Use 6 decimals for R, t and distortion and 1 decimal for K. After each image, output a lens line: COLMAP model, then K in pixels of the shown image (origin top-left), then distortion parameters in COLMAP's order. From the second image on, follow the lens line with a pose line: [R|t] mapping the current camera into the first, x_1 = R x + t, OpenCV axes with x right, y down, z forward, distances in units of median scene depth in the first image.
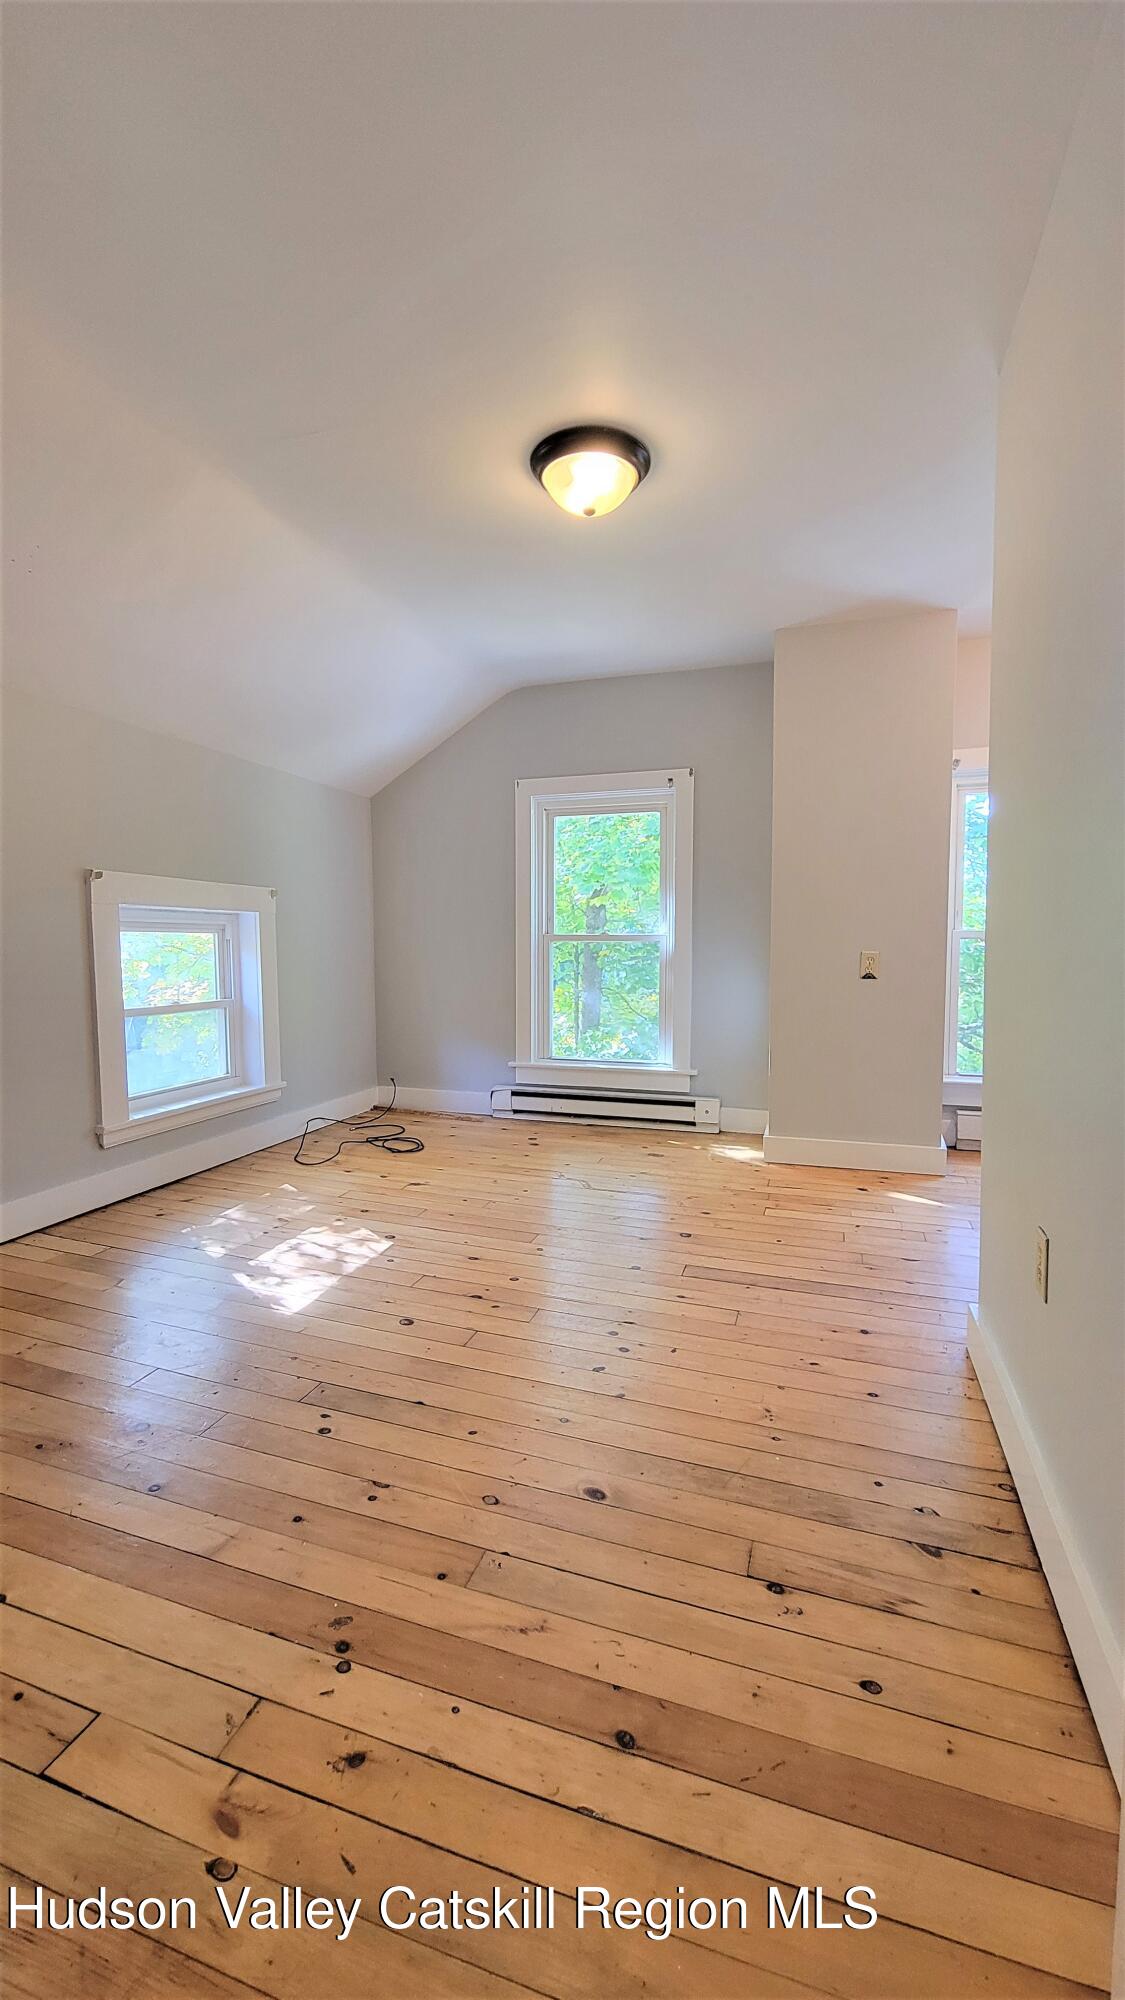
lens RADIAL K [[815.7, 0, 562.6], [0, 815.7, 1001.2], [0, 0, 1]] dist [0.002157, -0.001178]
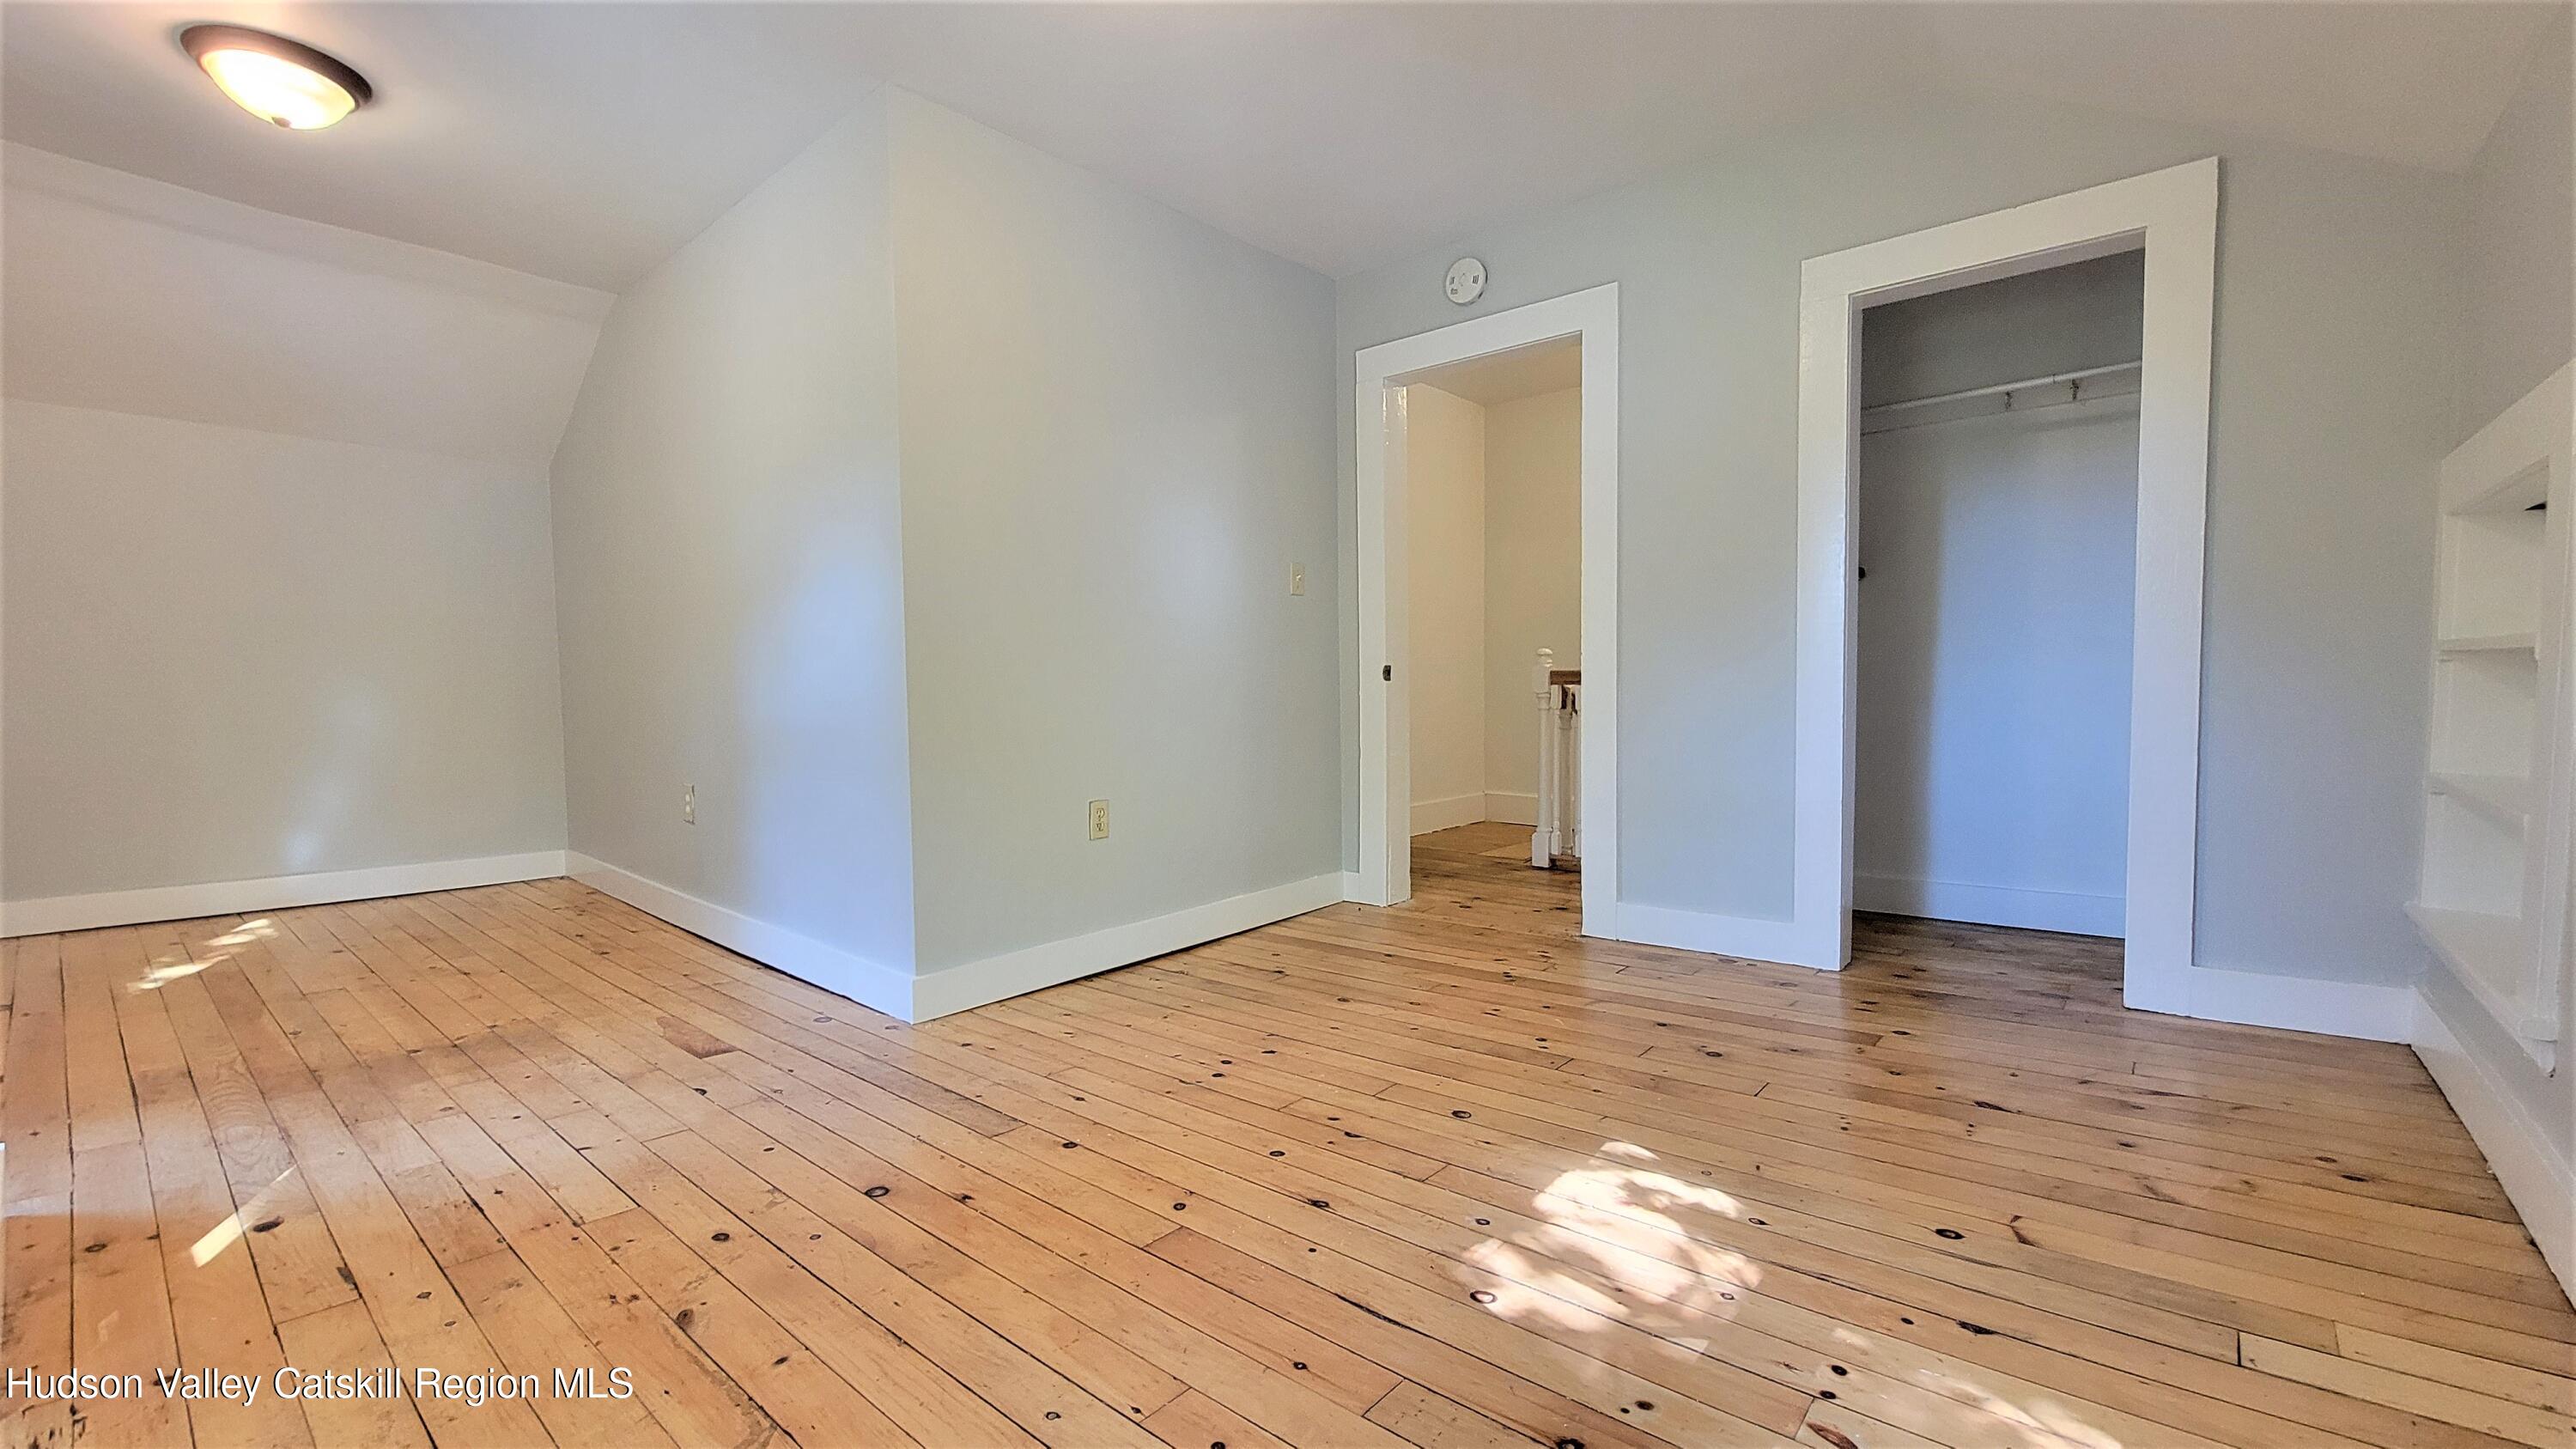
lens RADIAL K [[1050.7, 0, 1291.1], [0, 1050.7, 729.1], [0, 0, 1]] dist [0.002157, -0.001178]
pose [[-0.923904, -0.004061, 0.382602, -0.283218], [0.040951, 0.993150, 0.109432, -0.040080], [-0.380426, 0.116773, -0.917410, 1.302723]]
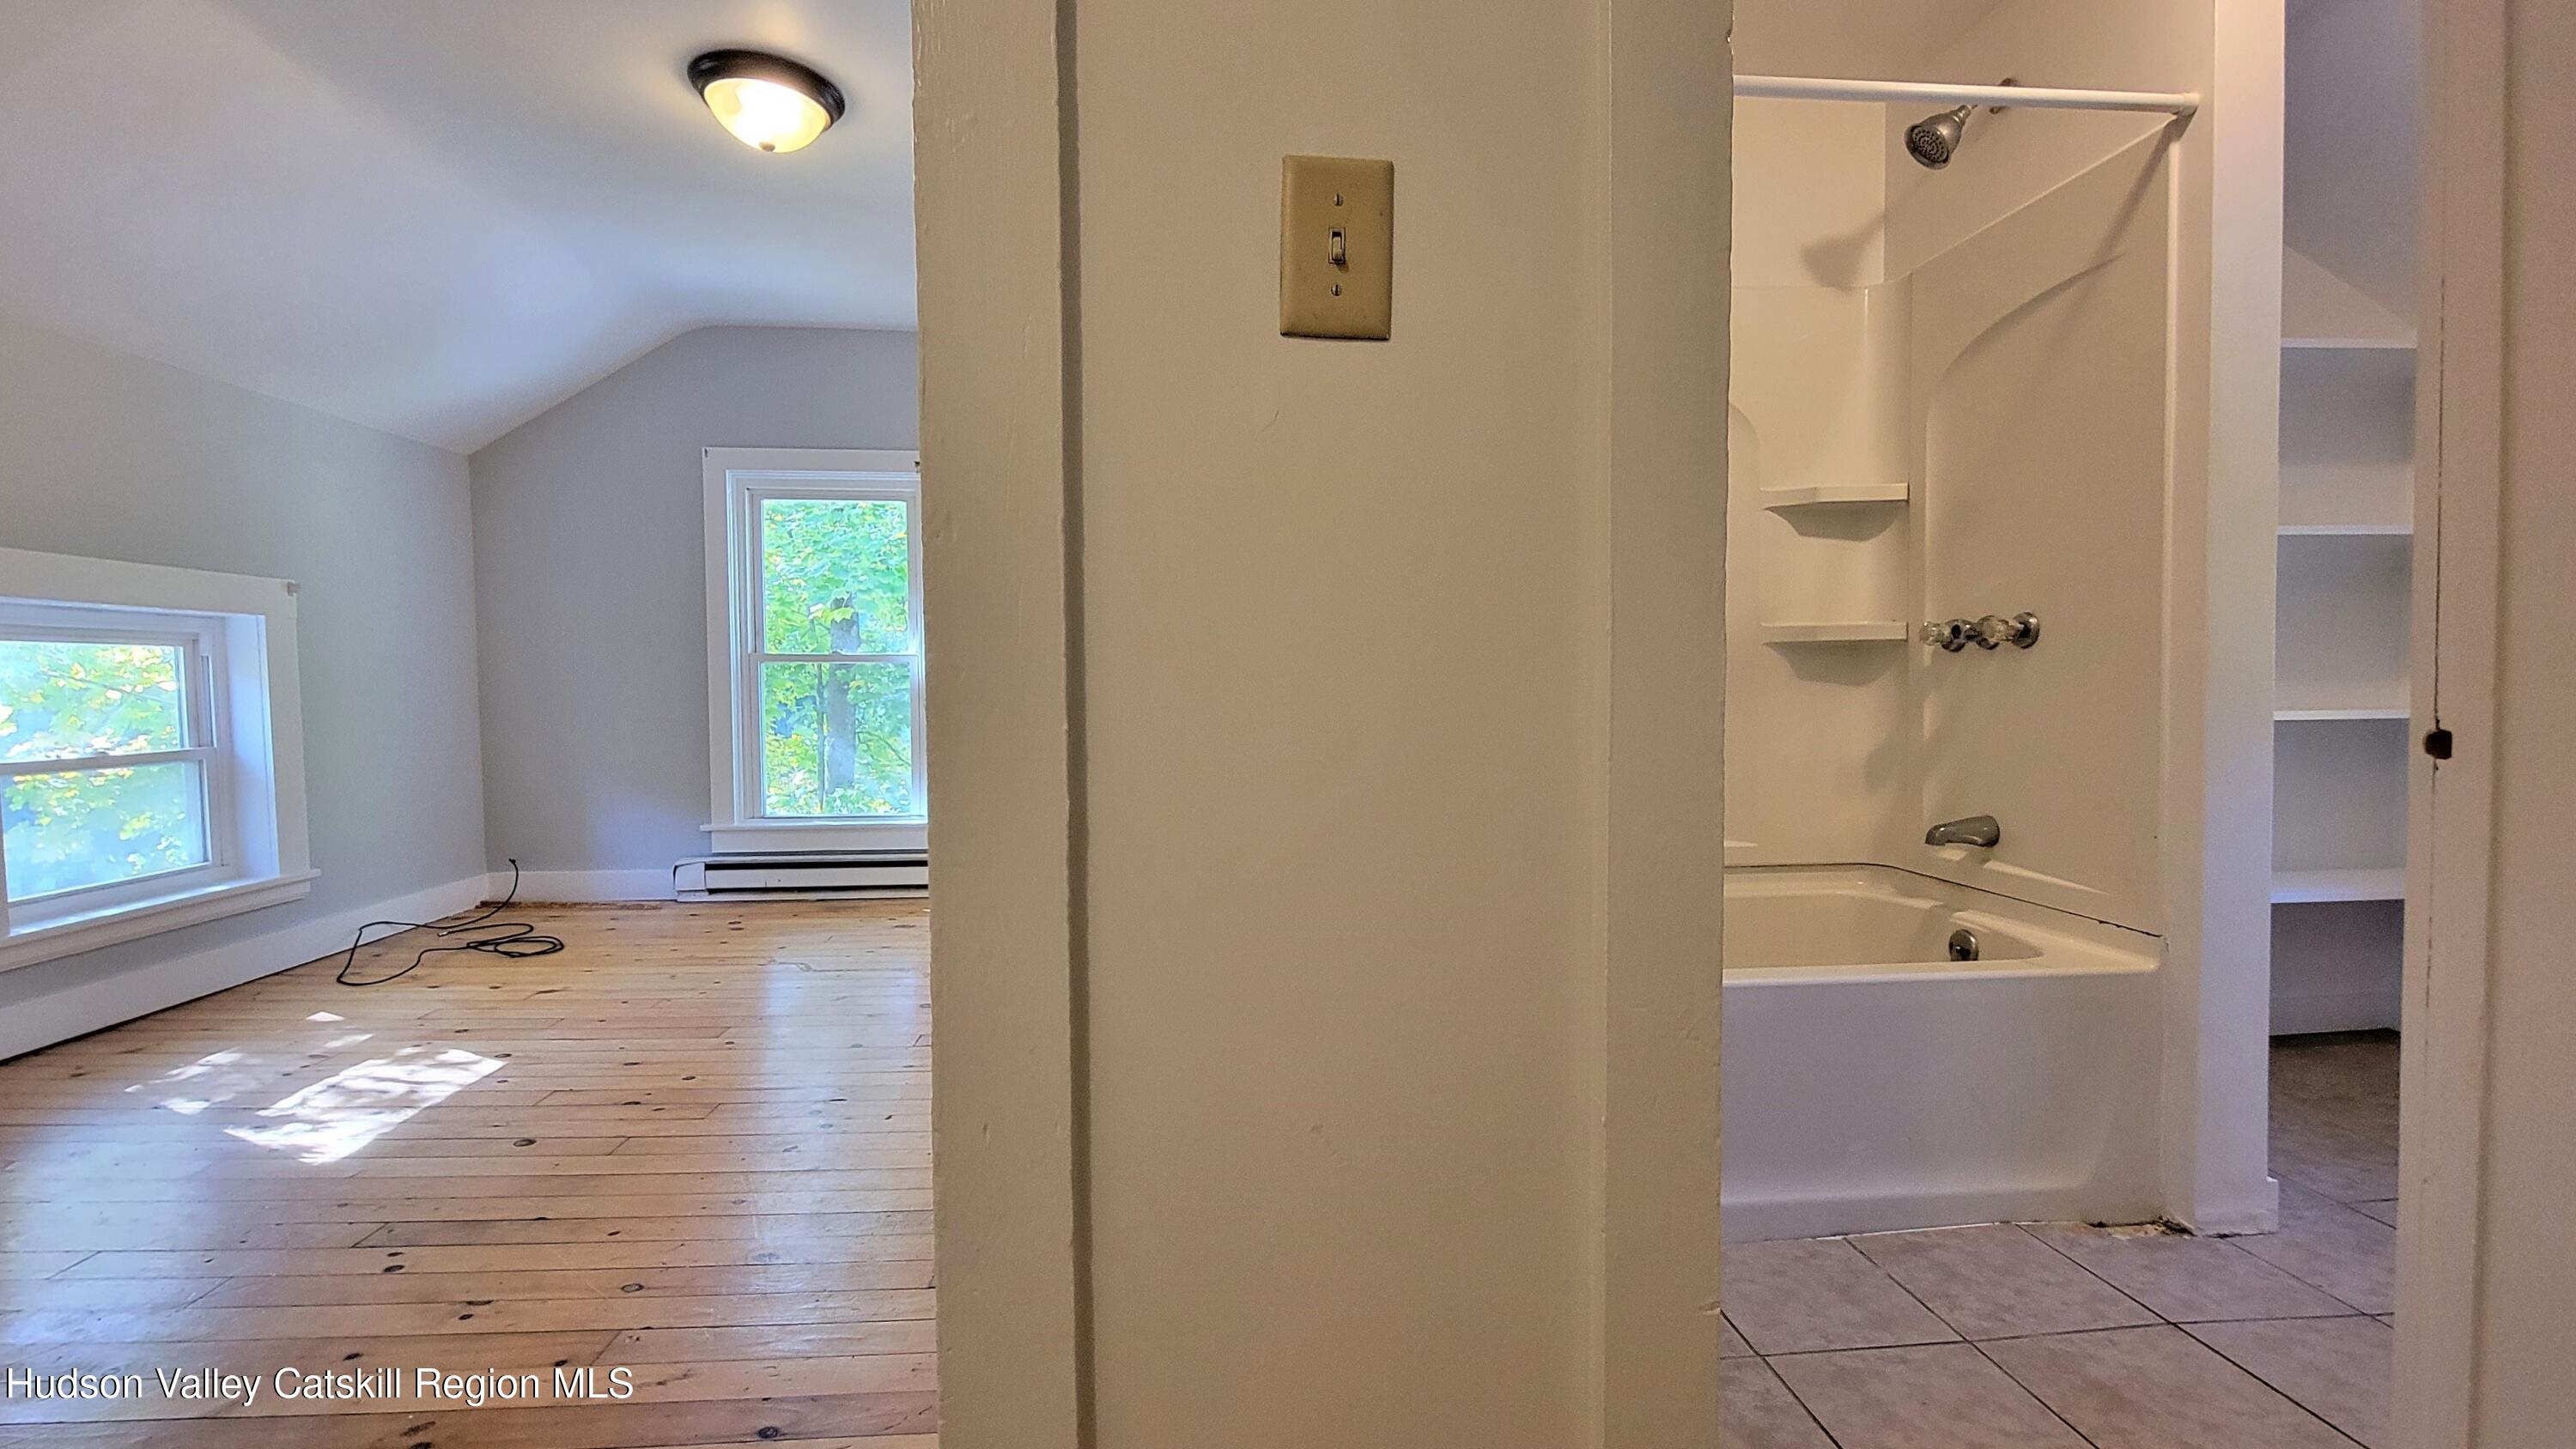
lens RADIAL K [[1085.7, 0, 1287.0], [0, 1085.7, 724.9], [0, 0, 1]] dist [0.000607, -0.001867]
pose [[0.918722, -0.020082, 0.394393, 0.050760], [0.031383, 0.999260, -0.022224, 0.031096], [-0.393655, 0.032795, 0.918673, -0.163488]]
